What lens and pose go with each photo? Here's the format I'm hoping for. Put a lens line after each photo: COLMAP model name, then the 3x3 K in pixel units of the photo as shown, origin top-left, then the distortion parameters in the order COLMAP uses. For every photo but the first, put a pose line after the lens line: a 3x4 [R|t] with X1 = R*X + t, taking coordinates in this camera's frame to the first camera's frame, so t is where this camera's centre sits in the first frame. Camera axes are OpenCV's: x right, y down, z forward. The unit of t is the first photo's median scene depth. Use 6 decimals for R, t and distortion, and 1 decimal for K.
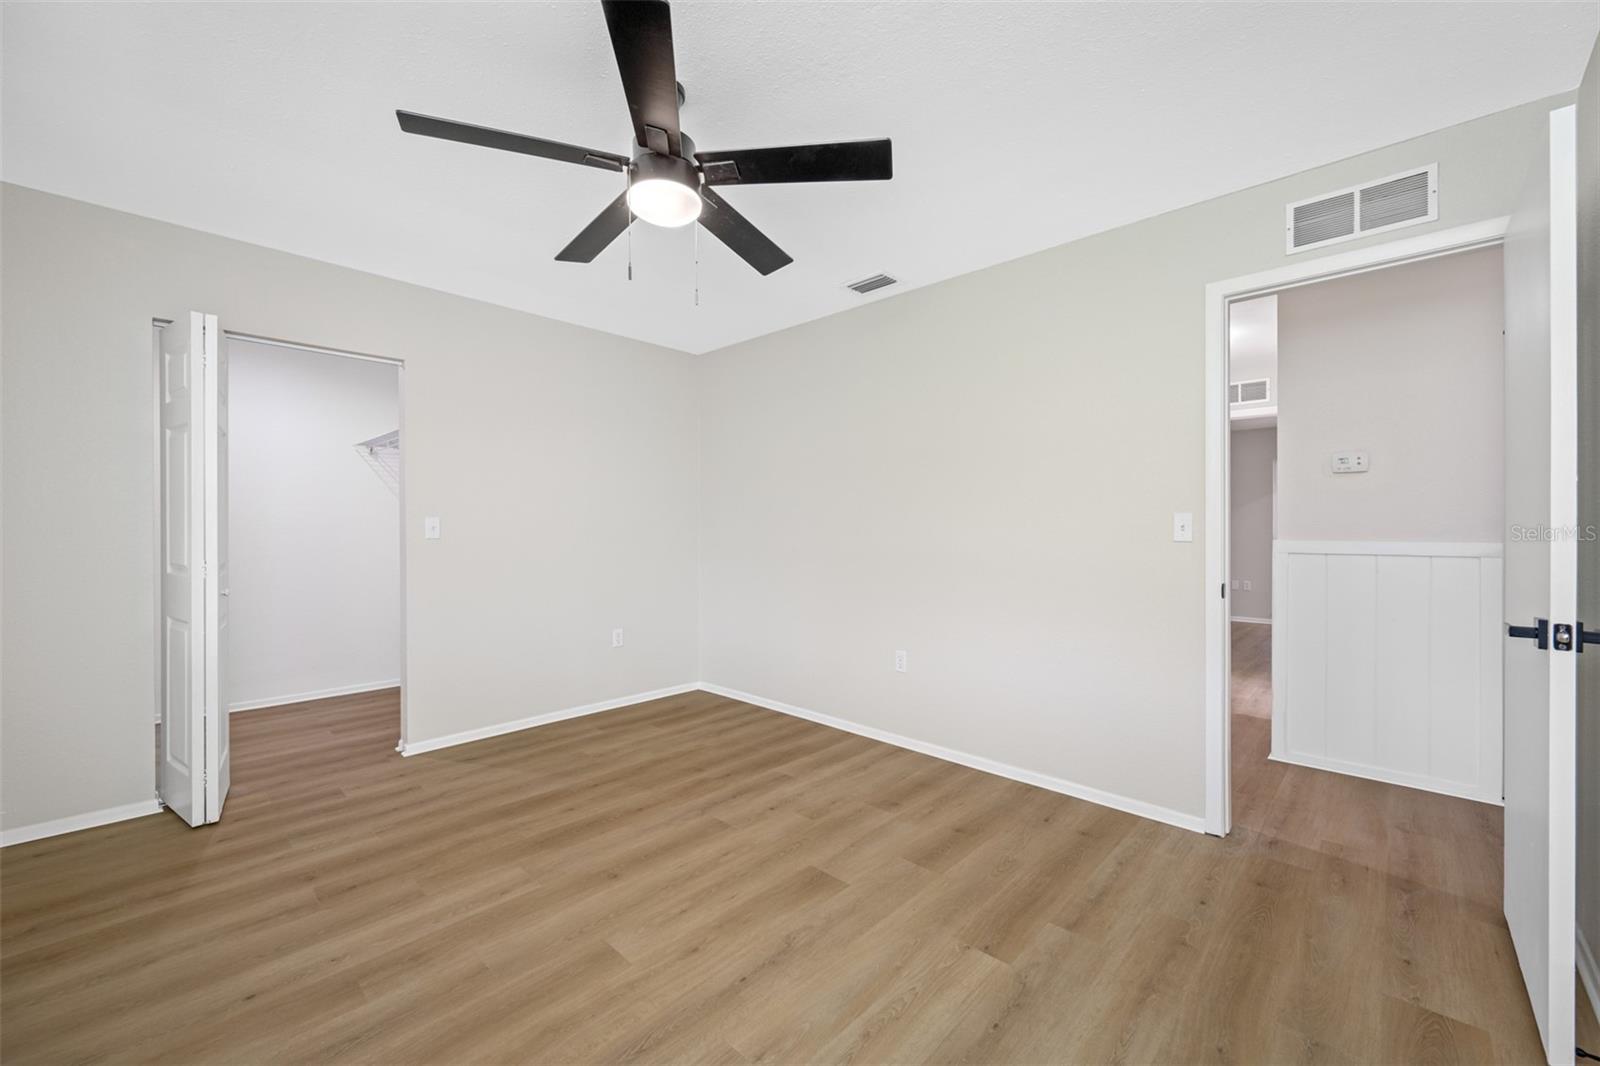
lens RADIAL K [[636.8, 0, 802.7], [0, 636.8, 529.2], [0, 0, 1]] dist [-0.000038, 0.000114]
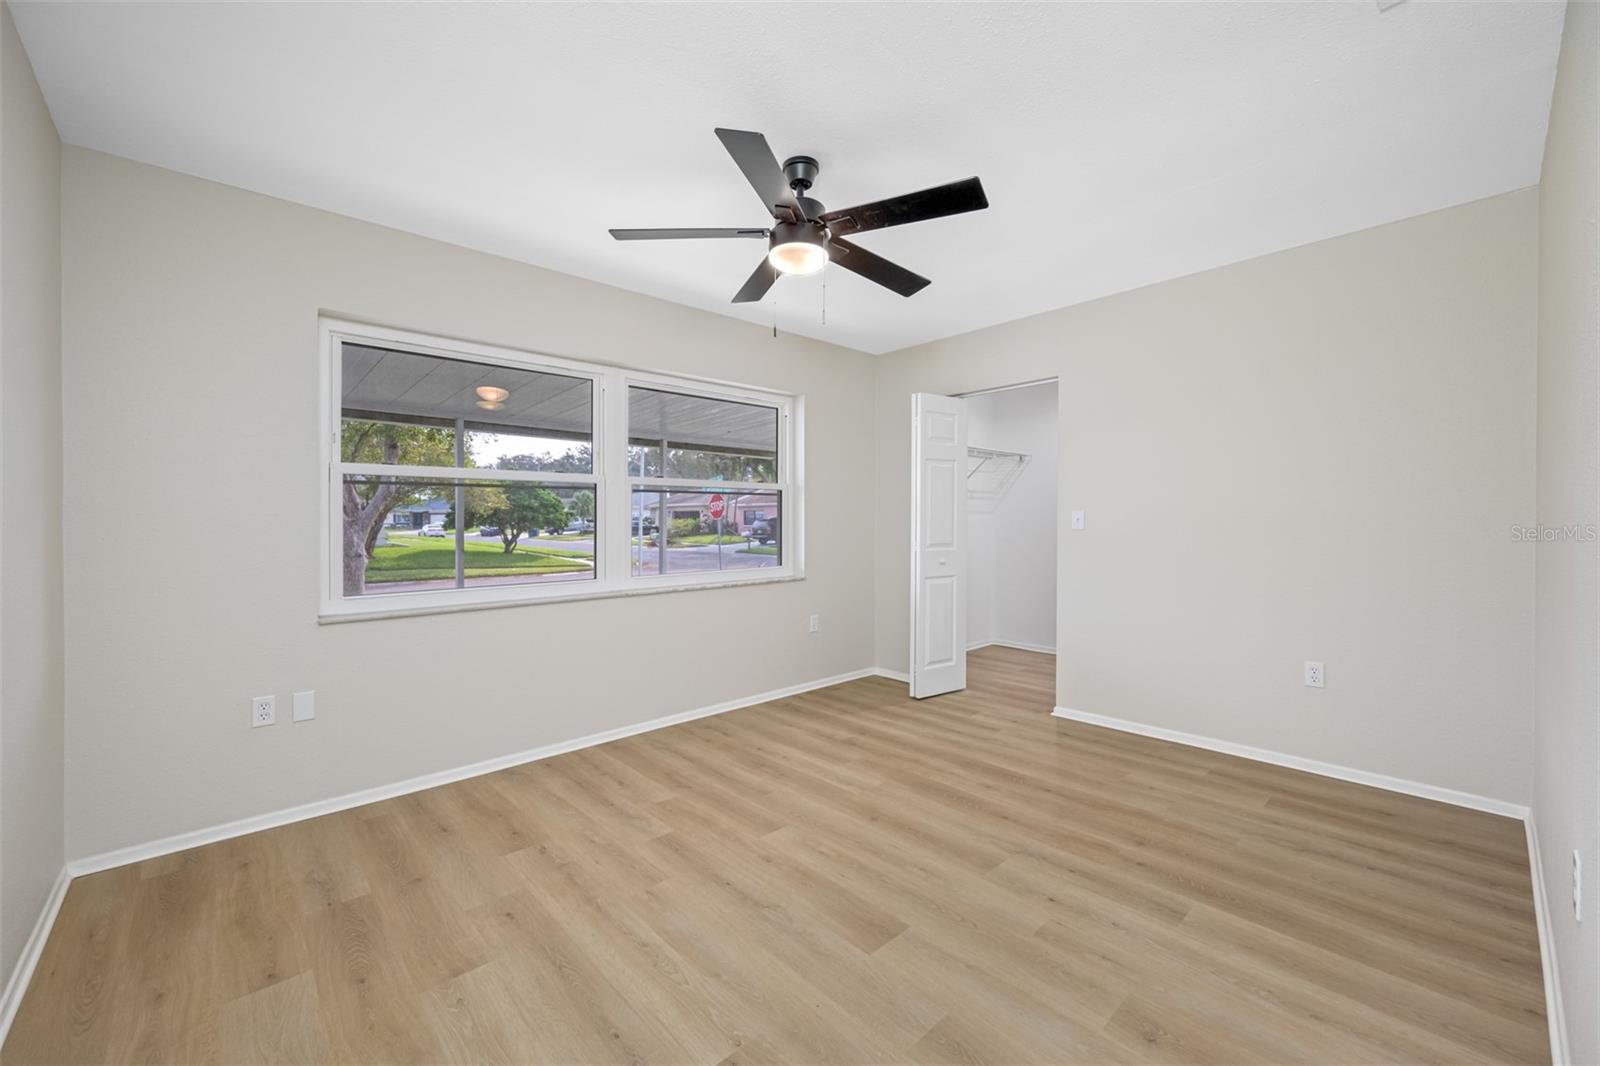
lens RADIAL K [[636.8, 0, 802.7], [0, 636.8, 529.2], [0, 0, 1]] dist [-0.000038, 0.000114]
pose [[-0.069792, 0.009555, -0.997516, 0.684227], [0.006688, 0.999936, 0.009111, 0.001337], [0.997539, -0.006035, -0.069852, 0.746411]]
